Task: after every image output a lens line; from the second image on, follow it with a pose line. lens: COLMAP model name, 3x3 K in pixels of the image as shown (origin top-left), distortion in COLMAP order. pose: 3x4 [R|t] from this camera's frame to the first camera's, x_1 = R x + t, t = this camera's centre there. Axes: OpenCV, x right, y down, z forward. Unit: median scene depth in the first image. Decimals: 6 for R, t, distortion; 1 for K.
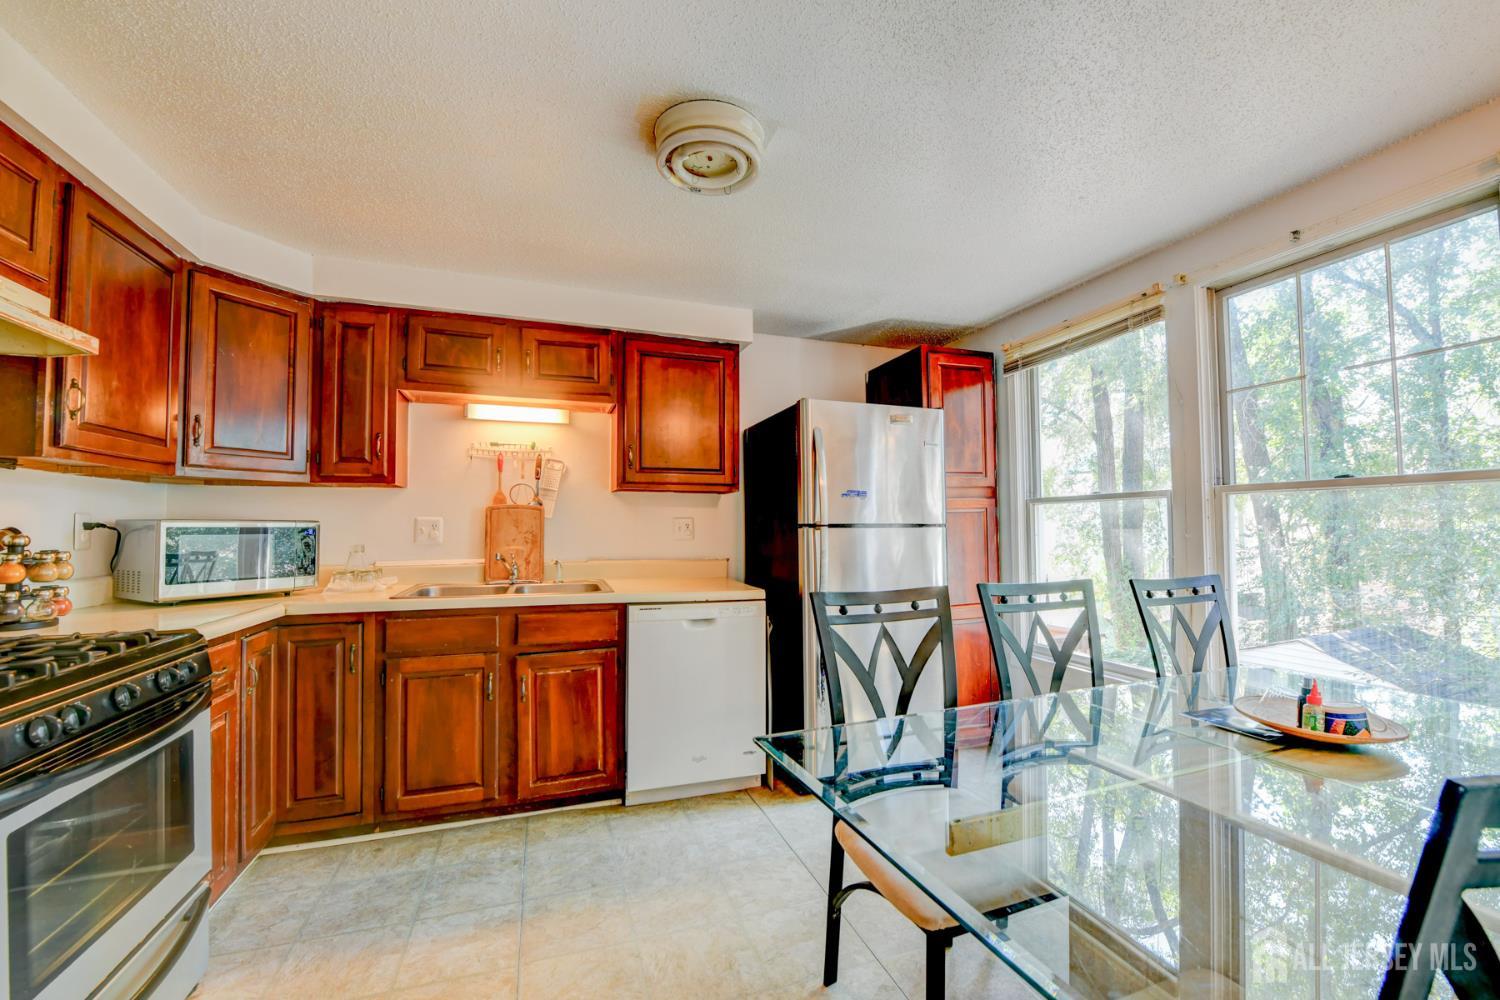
lens RADIAL K [[604.6, 0, 768.4], [0, 604.6, 507.9], [0, 0, 1]] dist [-0.002207, -0.005761]
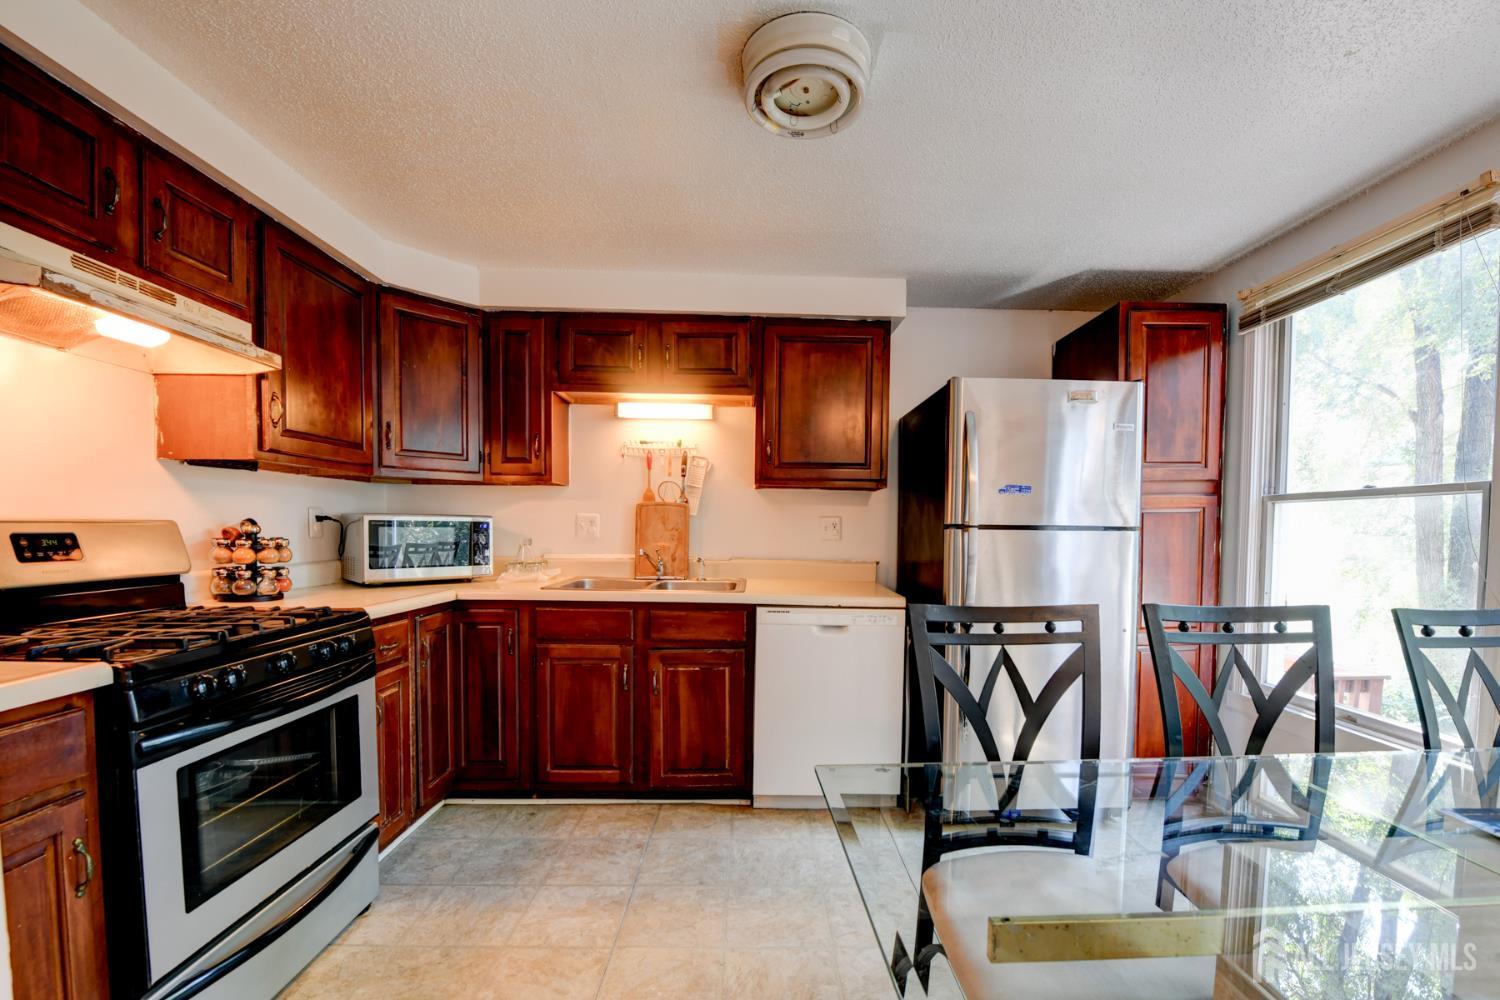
lens RADIAL K [[615.5, 0, 785.4], [0, 615.5, 554.4], [0, 0, 1]] dist [-0.000316, -0.010622]
pose [[0.951495, 0.027310, -0.306450, 0.120865], [-0.004500, 0.997181, 0.074894, 0.005190], [0.307631, -0.069882, 0.948936, 0.098606]]
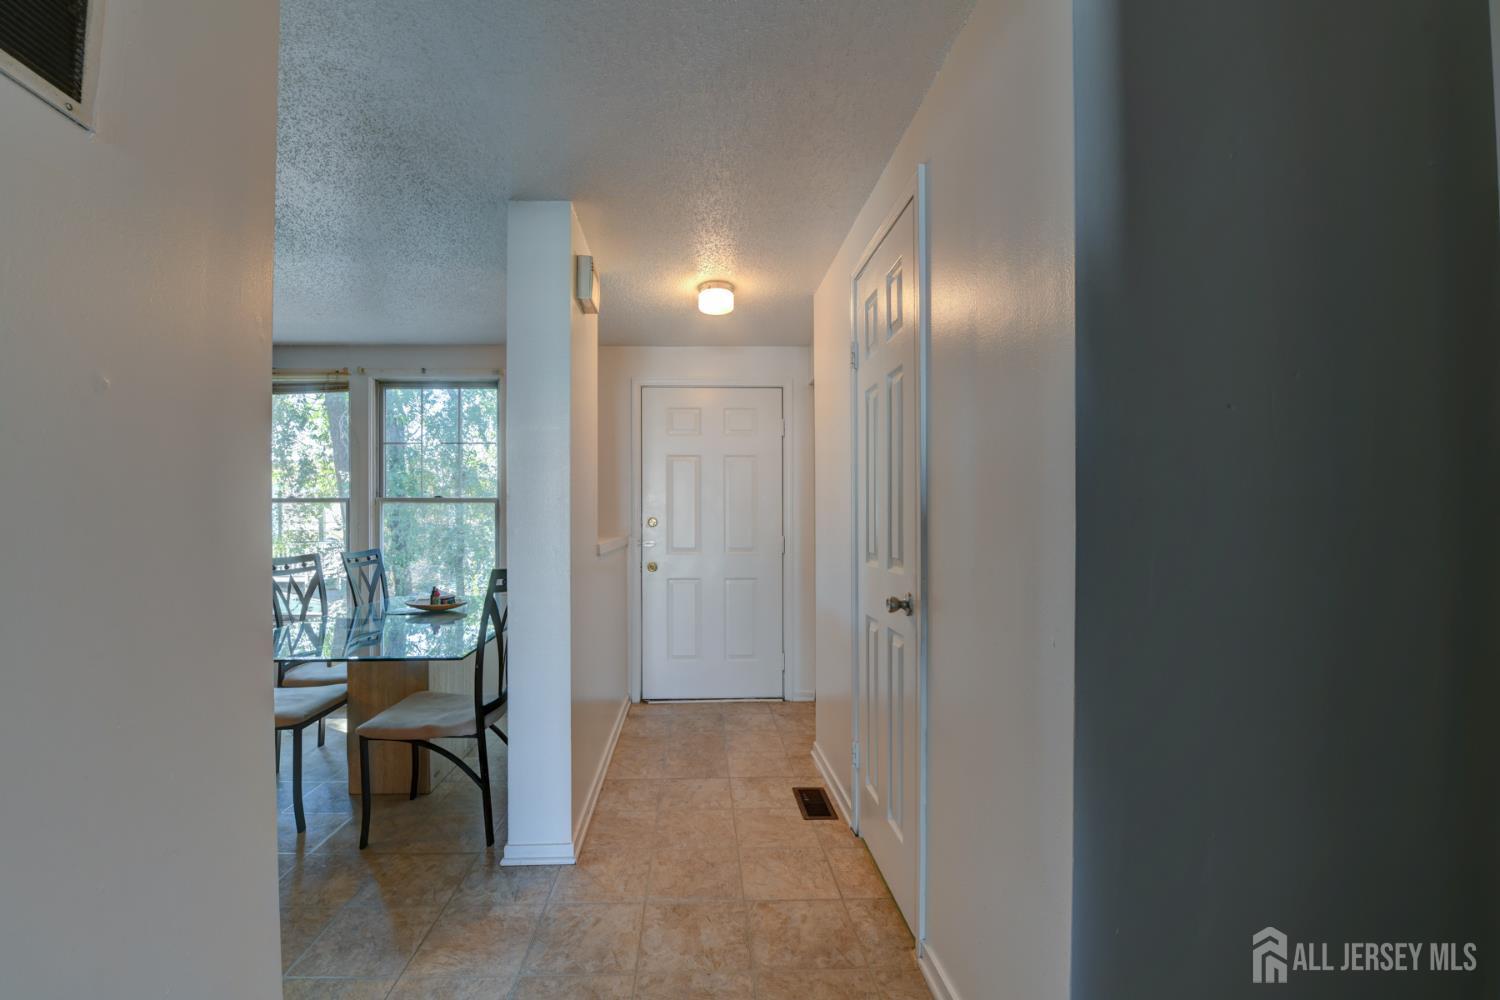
lens RADIAL K [[632.5, 0, 739.3], [0, 632.5, 511.4], [0, 0, 1]] dist [-0.001766, -0.000226]
pose [[0.290298, 0.016461, 0.956795, -0.666658], [-0.030181, 0.999512, -0.008039, -0.013574], [-0.956460, -0.026543, 0.290653, -0.503063]]
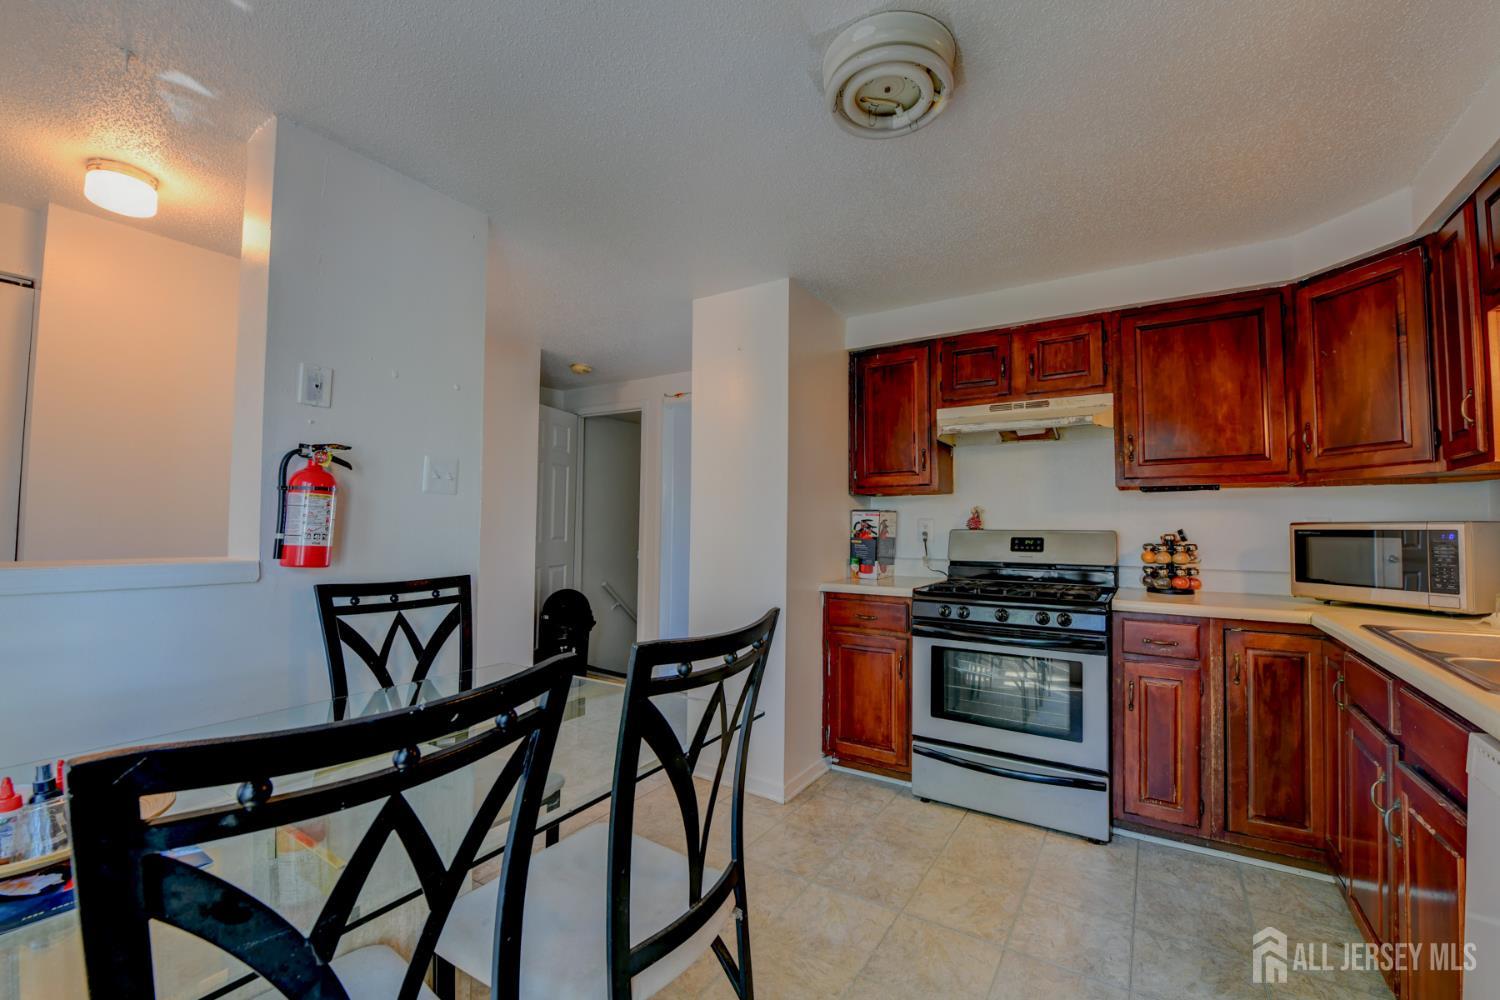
lens RADIAL K [[632.5, 0, 739.3], [0, 632.5, 511.4], [0, 0, 1]] dist [-0.001766, -0.000226]
pose [[-0.810601, -0.026521, -0.584998, 0.450731], [0.007726, 0.998403, -0.055969, 0.048906], [0.585548, -0.049889, -0.809101, 1.197311]]
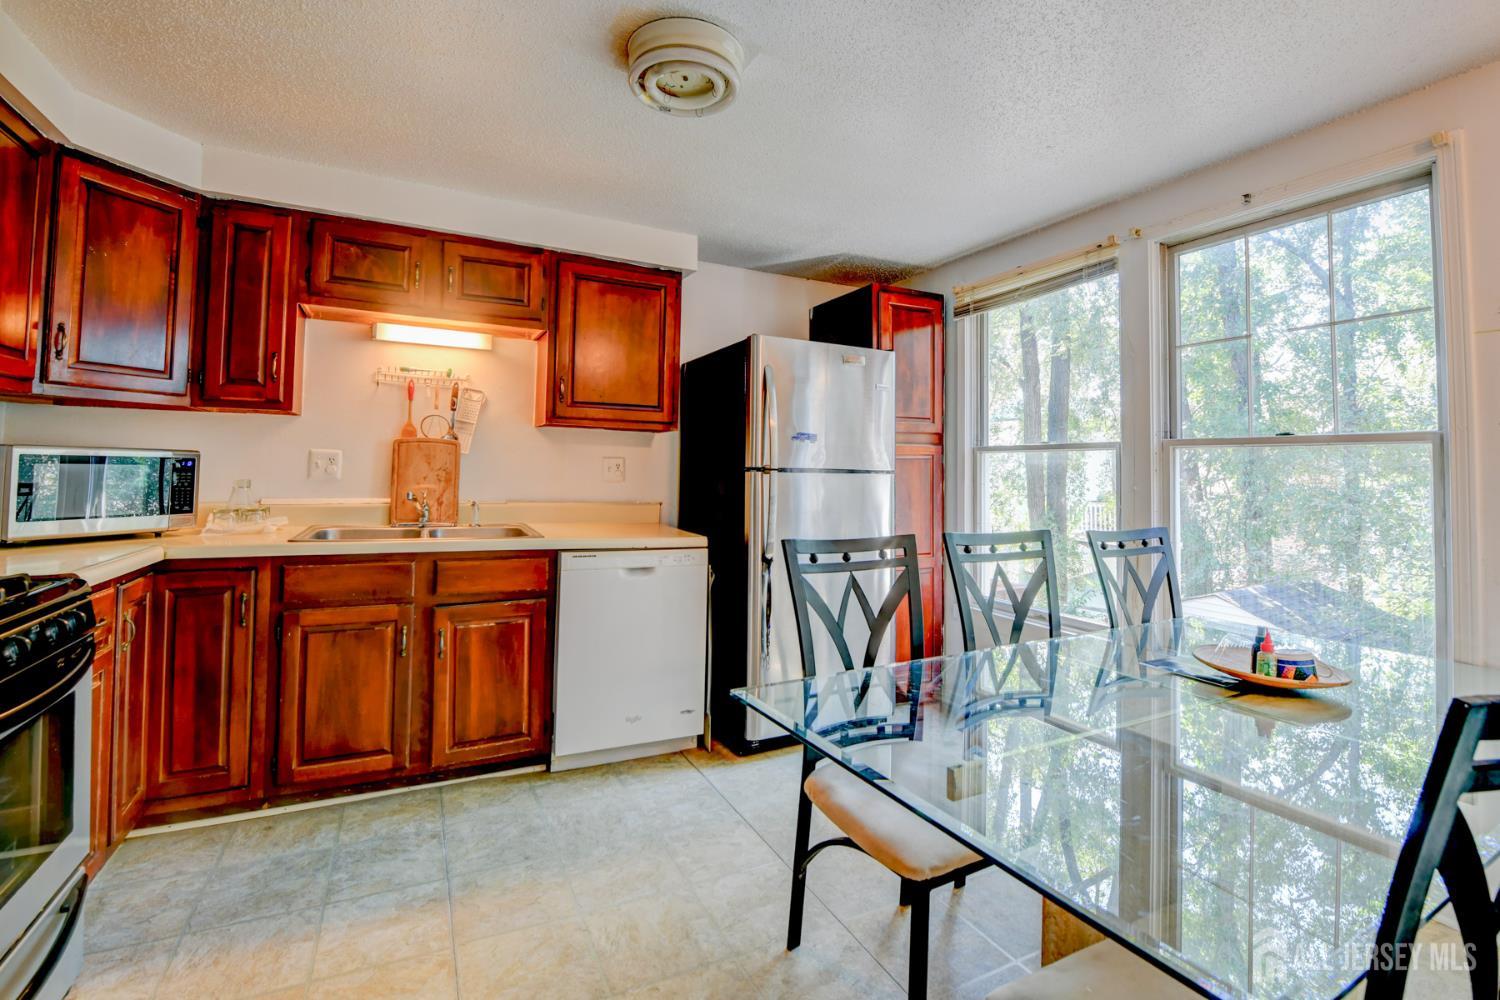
lens RADIAL K [[662.6, 0, 741.3], [0, 662.6, 444.9], [0, 0, 1]] dist [-0.001588, -0.005567]
pose [[0.993965, 0.026938, 0.106342, -0.077828], [-0.026312, 0.999627, -0.007290, -0.000418], [-0.106499, 0.004448, 0.994303, -0.027651]]
